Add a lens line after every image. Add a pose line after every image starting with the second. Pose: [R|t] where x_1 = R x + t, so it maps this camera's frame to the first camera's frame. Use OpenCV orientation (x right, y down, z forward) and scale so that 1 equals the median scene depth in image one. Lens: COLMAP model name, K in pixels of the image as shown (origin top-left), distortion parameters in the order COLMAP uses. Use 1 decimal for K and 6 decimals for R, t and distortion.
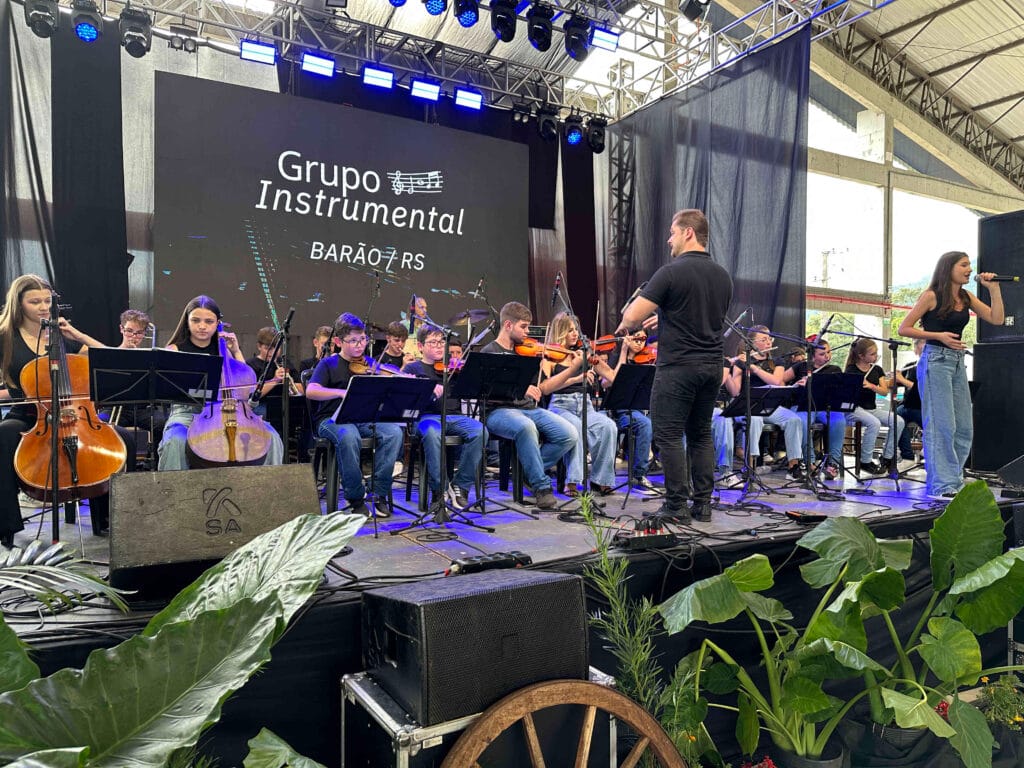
lens RADIAL K [[759.0, 0, 513.5], [0, 759.0, 384.3], [0, 0, 1]] dist [0.059667, -0.042595]
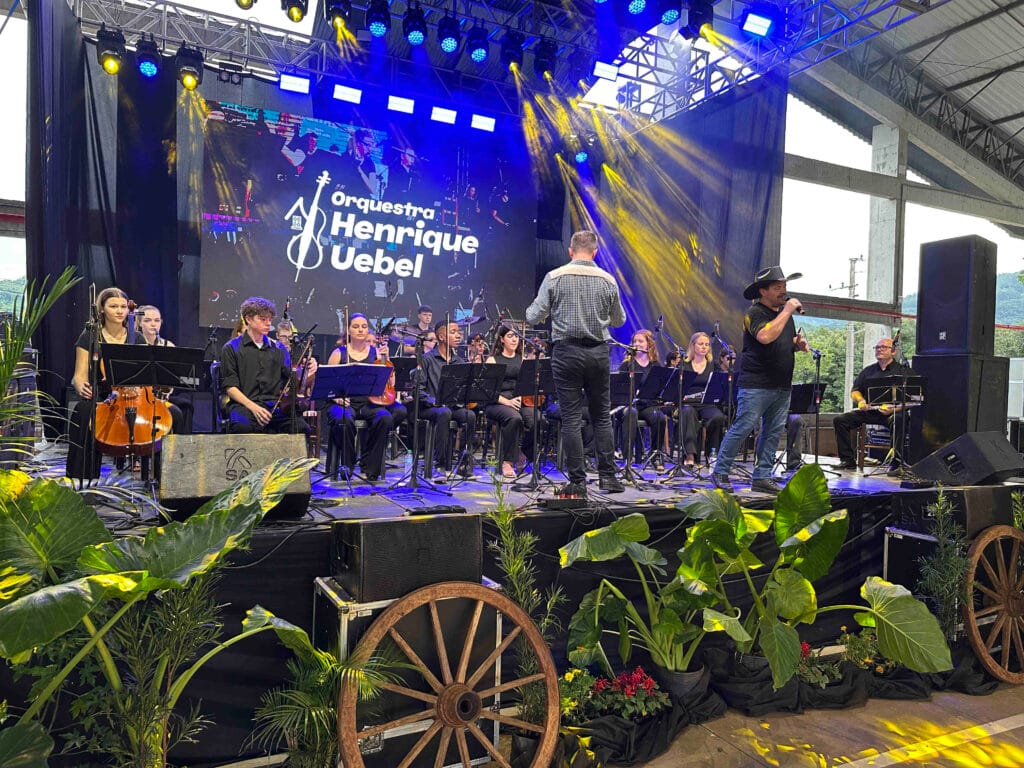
lens RADIAL K [[763.2, 0, 512.0], [0, 763.2, 384.0], [0, 0, 1]] dist [0.104978, -0.104953]
pose [[0.998004, 0.025785, -0.057645, 0.065304], [-0.025664, 0.999667, 0.002839, 0.000393], [0.057699, -0.001354, 0.998333, -0.126674]]
